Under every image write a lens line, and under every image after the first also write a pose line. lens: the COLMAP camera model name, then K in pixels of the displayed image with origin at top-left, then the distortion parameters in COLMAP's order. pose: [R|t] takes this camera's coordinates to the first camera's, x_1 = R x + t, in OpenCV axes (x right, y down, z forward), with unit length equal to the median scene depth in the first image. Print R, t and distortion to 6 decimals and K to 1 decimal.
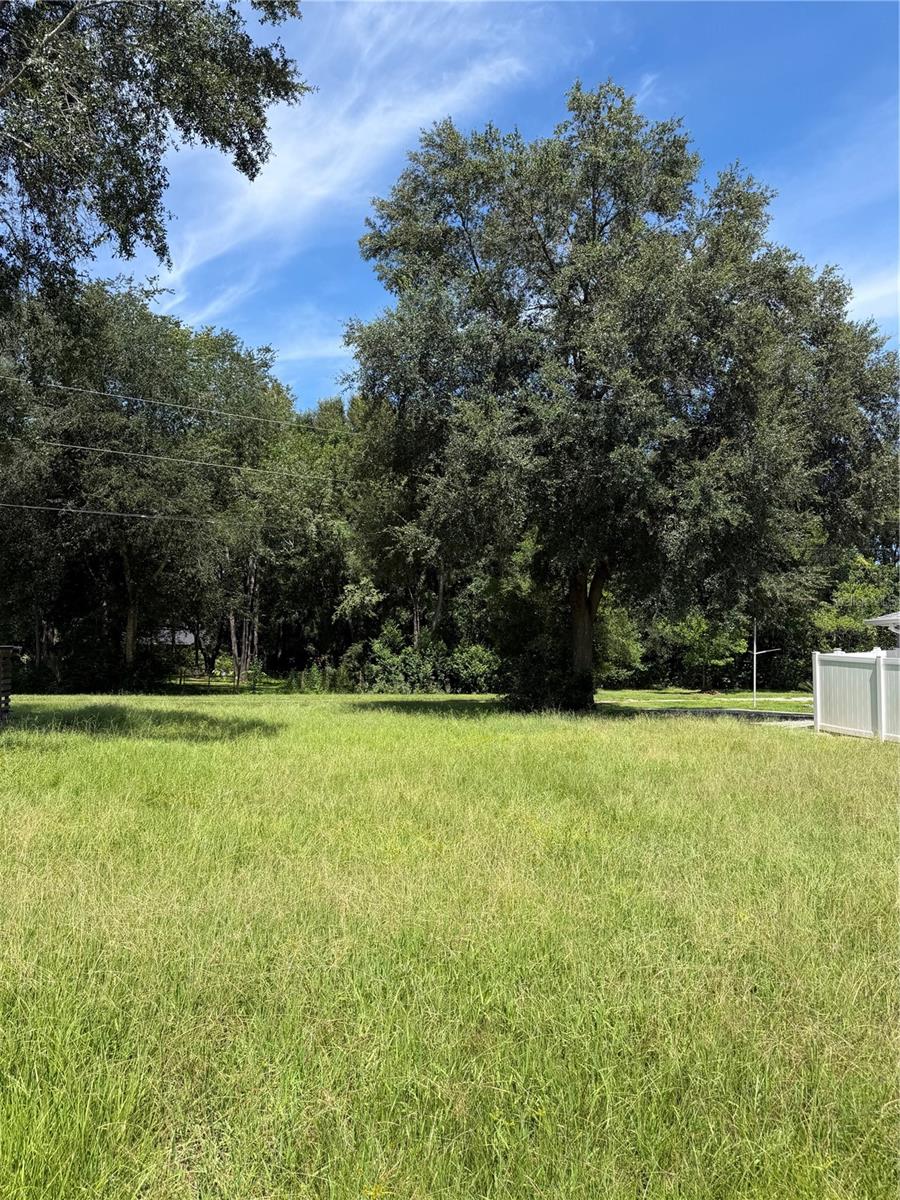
lens RADIAL K [[842.5, 0, 463.4], [0, 842.5, 584.8], [0, 0, 1]] dist [0.066318, -0.001476]
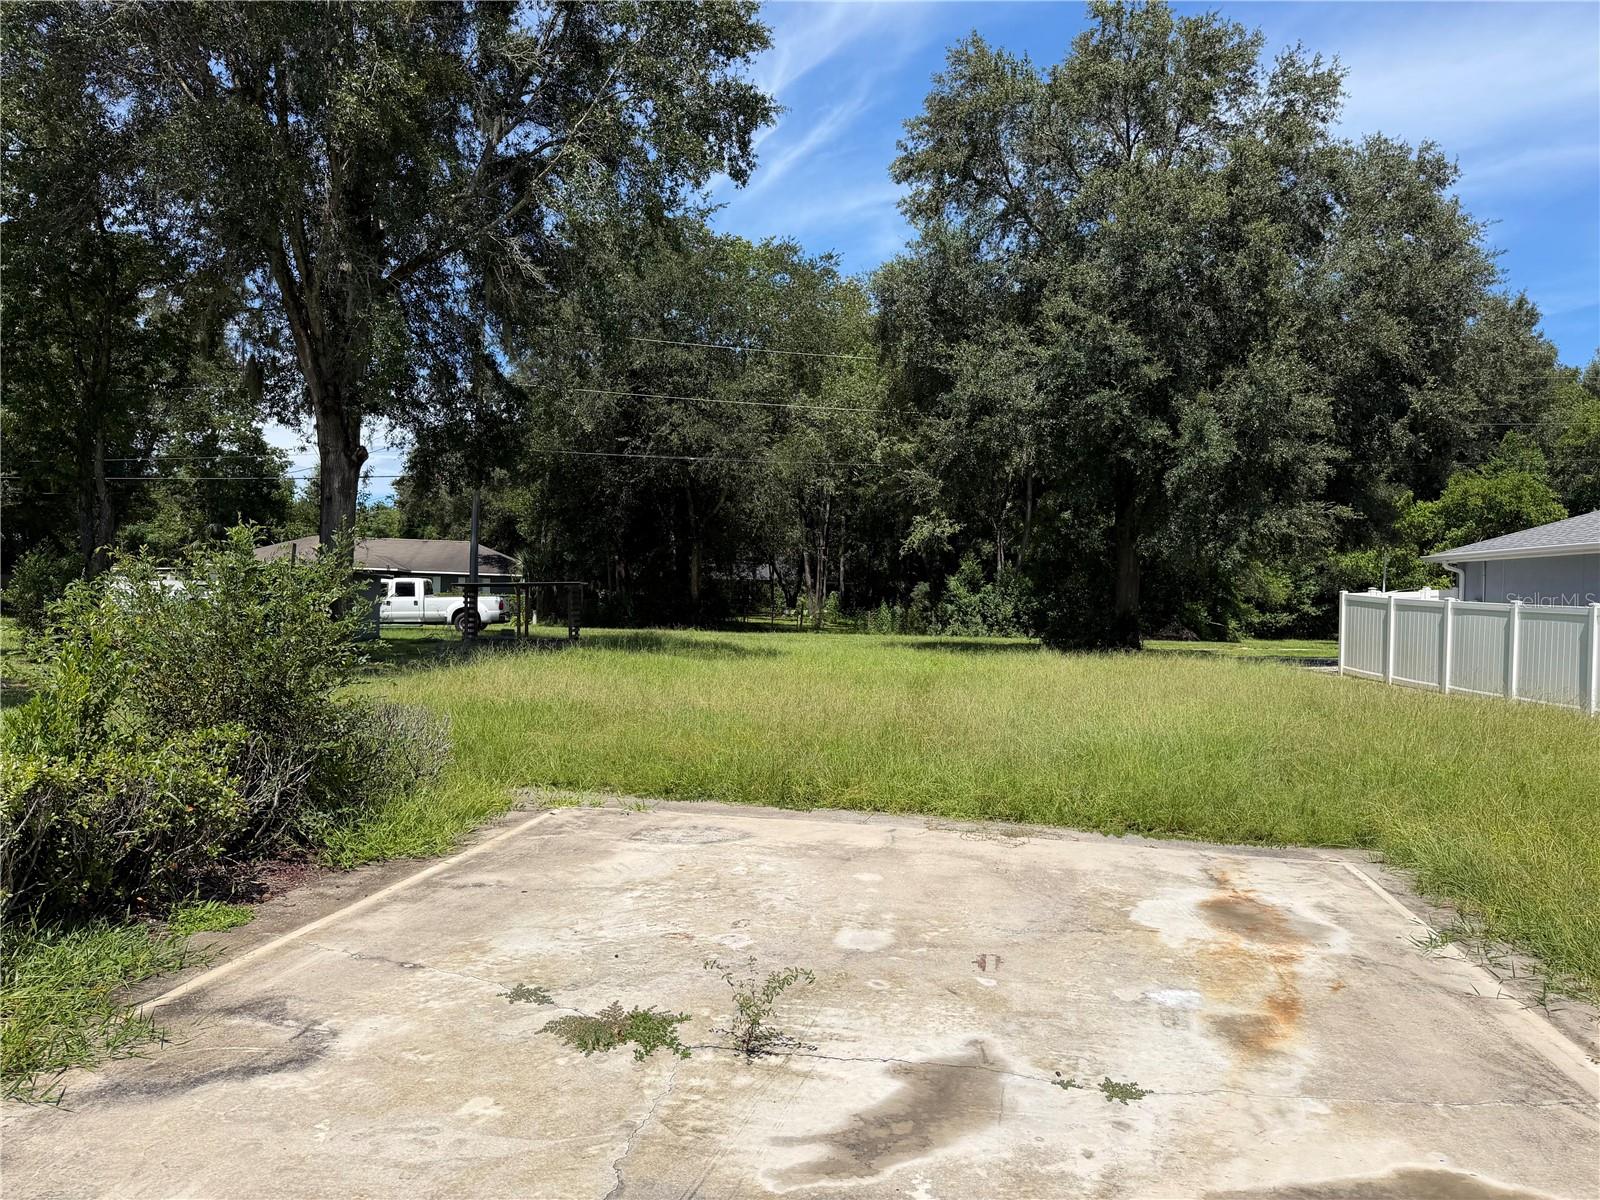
lens RADIAL K [[1123.3, 0, 800.0], [0, 1123.3, 600.0], [0, 0, 1]] dist [0.066318, -0.001476]
pose [[0.953486, 0.008247, -0.301324, 0.105401], [0.019127, 0.995956, 0.087782, -0.017789], [0.300830, -0.089463, 0.949472, -0.181326]]
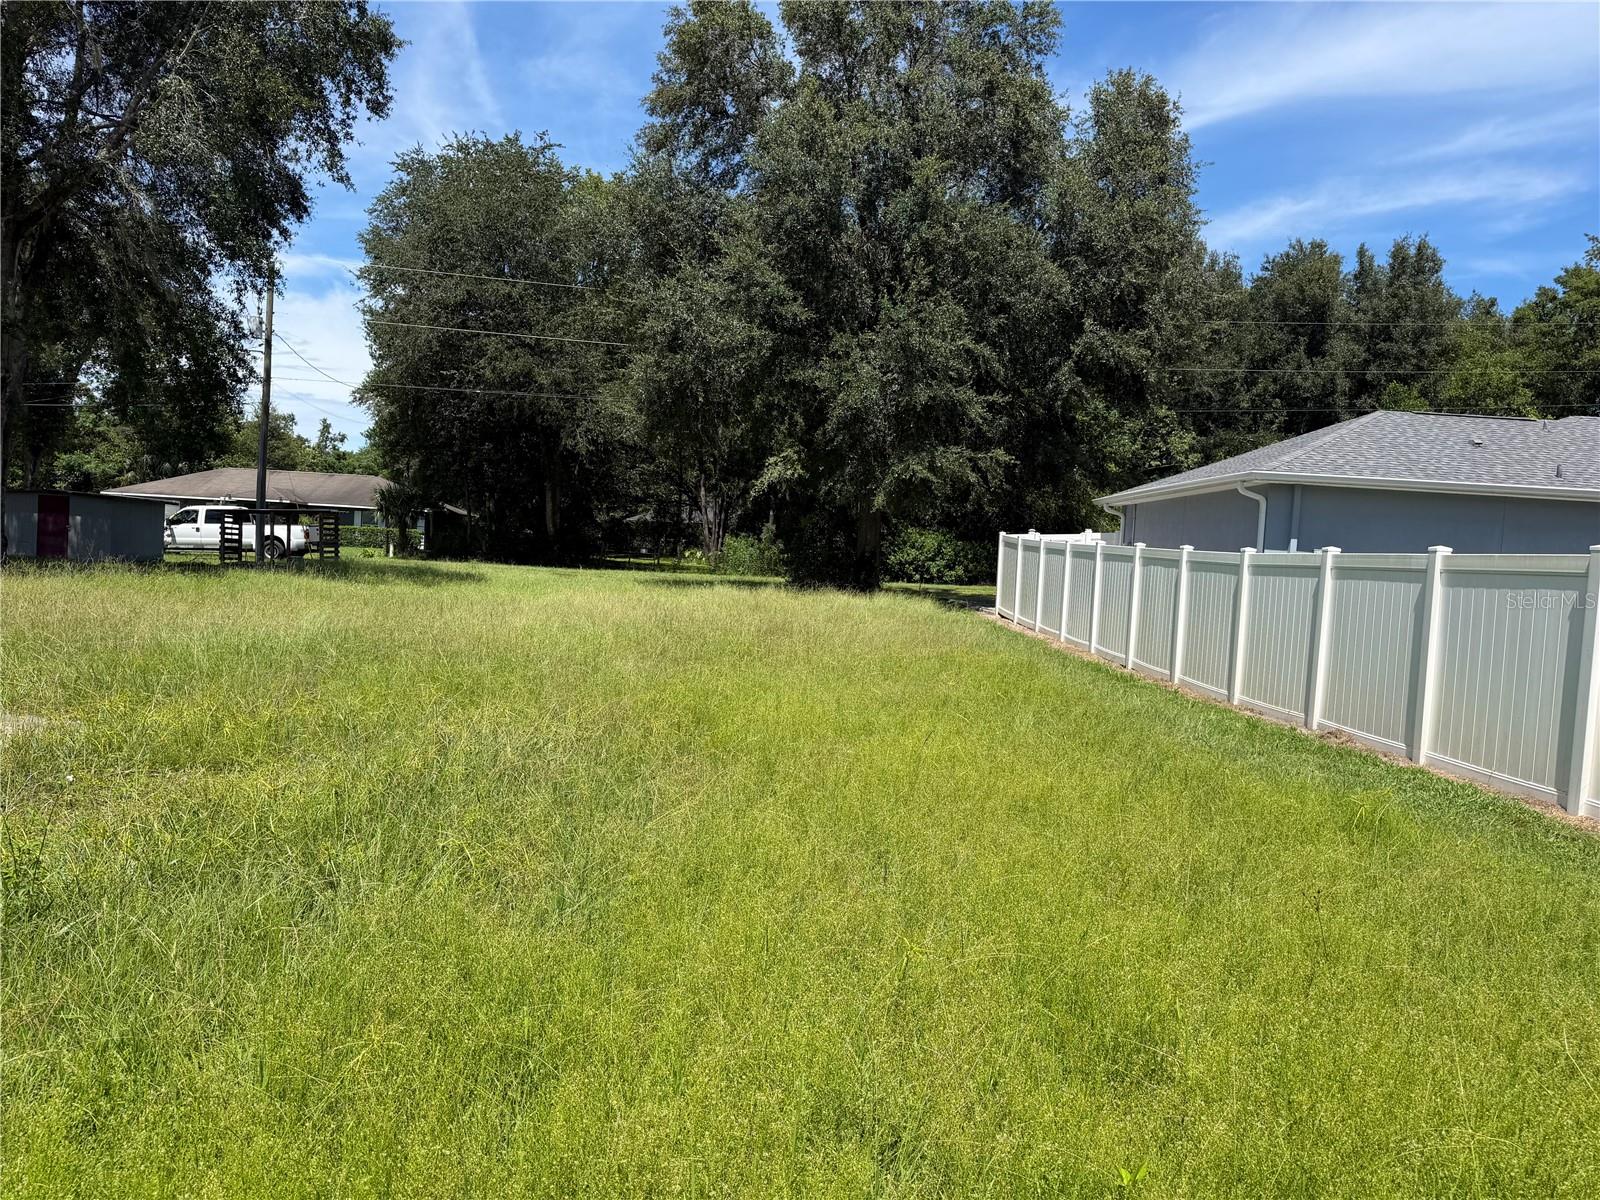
lens RADIAL K [[1137.0, 0, 800.0], [0, 1137.0, 600.0], [0, 0, 1]] dist [0.071242, -0.180095]
pose [[0.937415, 0.044883, -0.345310, 0.314016], [0.001417, 0.991158, 0.132676, -0.009025], [0.348212, -0.124862, 0.929063, -0.129331]]
